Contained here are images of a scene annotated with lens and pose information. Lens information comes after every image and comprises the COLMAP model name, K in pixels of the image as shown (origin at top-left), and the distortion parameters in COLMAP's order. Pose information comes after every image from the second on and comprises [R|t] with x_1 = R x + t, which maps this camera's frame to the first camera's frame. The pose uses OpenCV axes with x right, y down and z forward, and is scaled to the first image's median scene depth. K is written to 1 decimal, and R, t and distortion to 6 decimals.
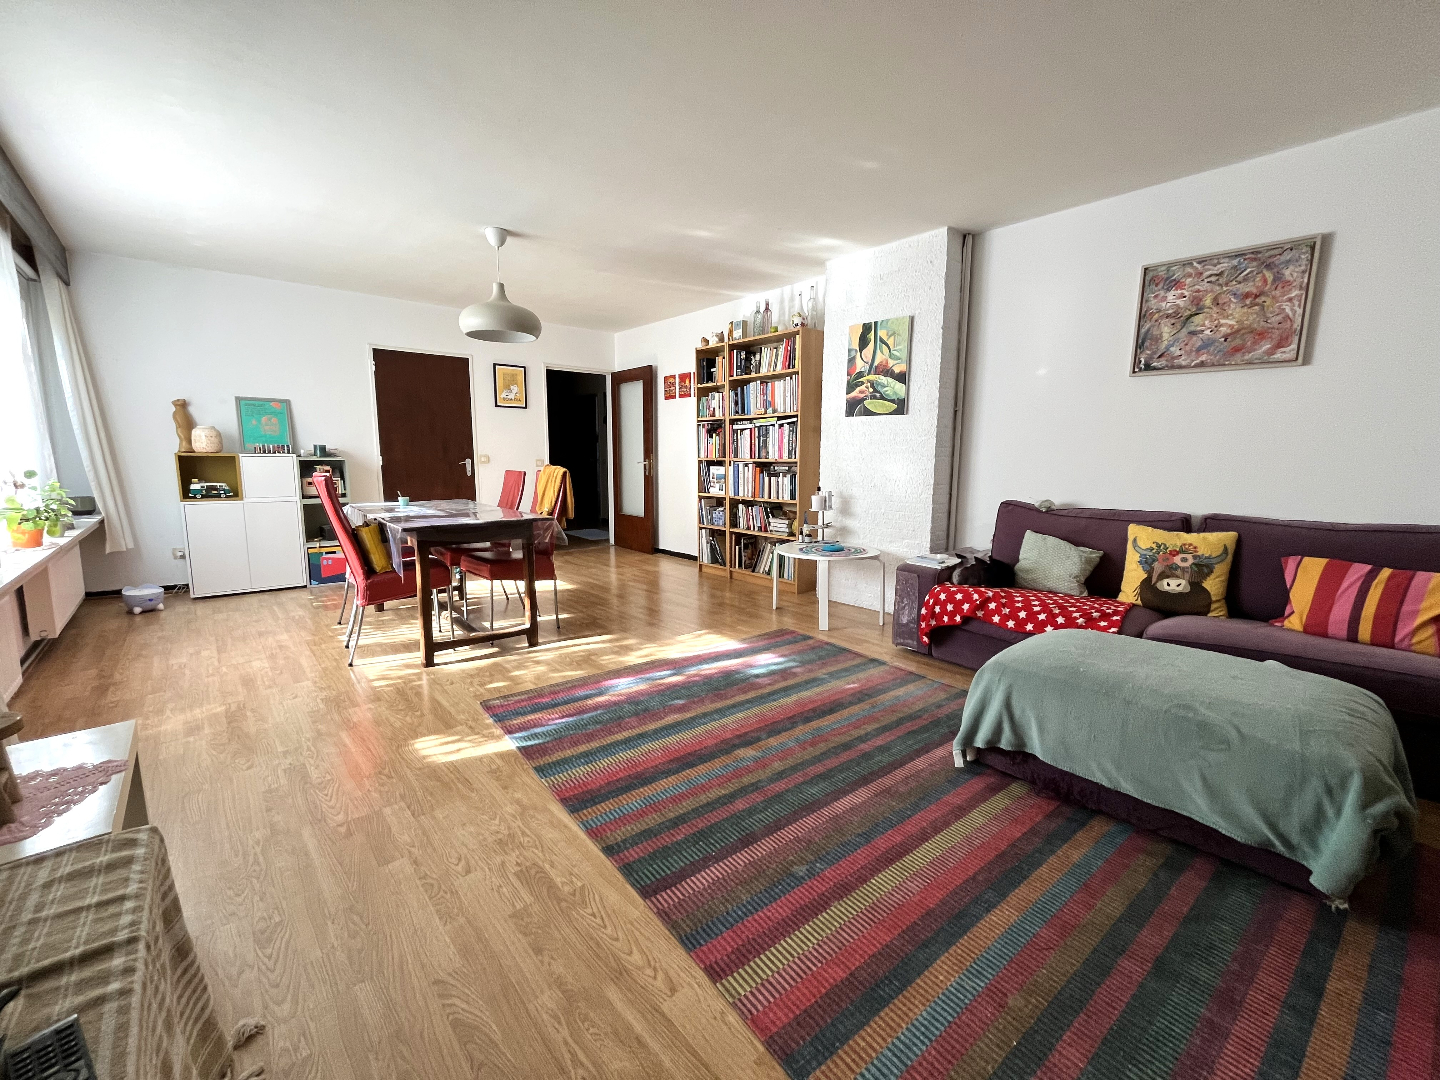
lens RADIAL K [[582.3, 0, 720.0], [0, 582.3, 540.0], [0, 0, 1]] dist [-0.004447, -0.000101]
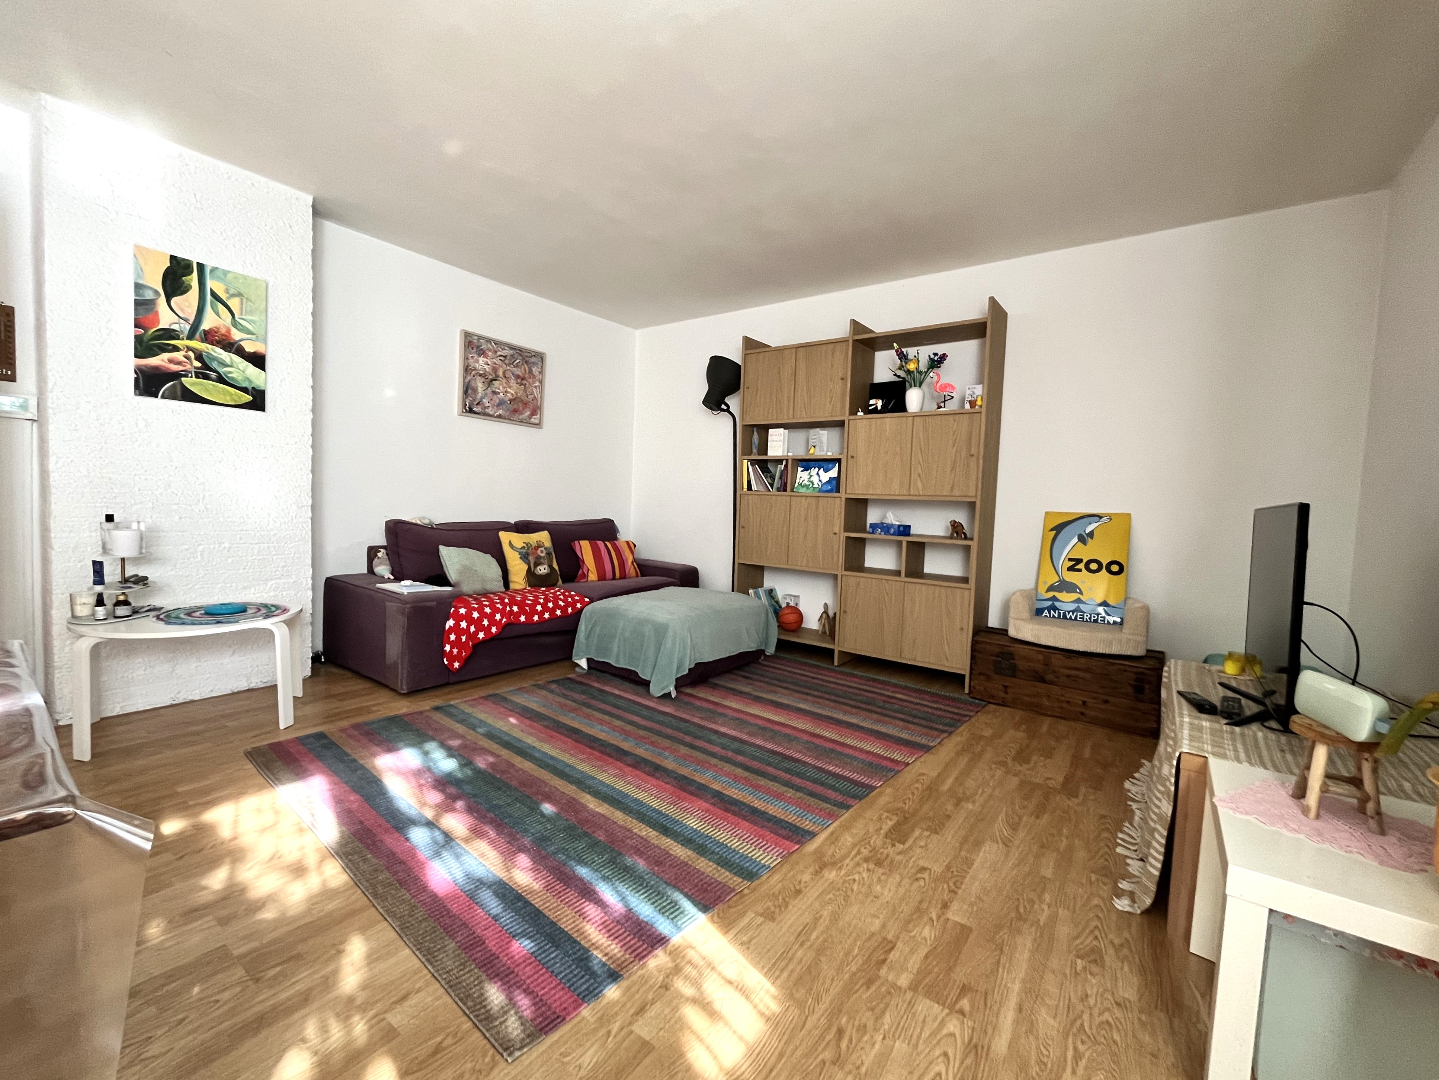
lens RADIAL K [[606.5, 0, 719.5], [0, 606.5, 540.0], [0, 0, 1]] dist [-0.003249, -0.000378]
pose [[-0.211621, -0.075991, 0.974393, -0.730580], [0.101855, 0.989829, 0.099316, -0.093766], [-0.972030, 0.120264, -0.201729, 0.794983]]
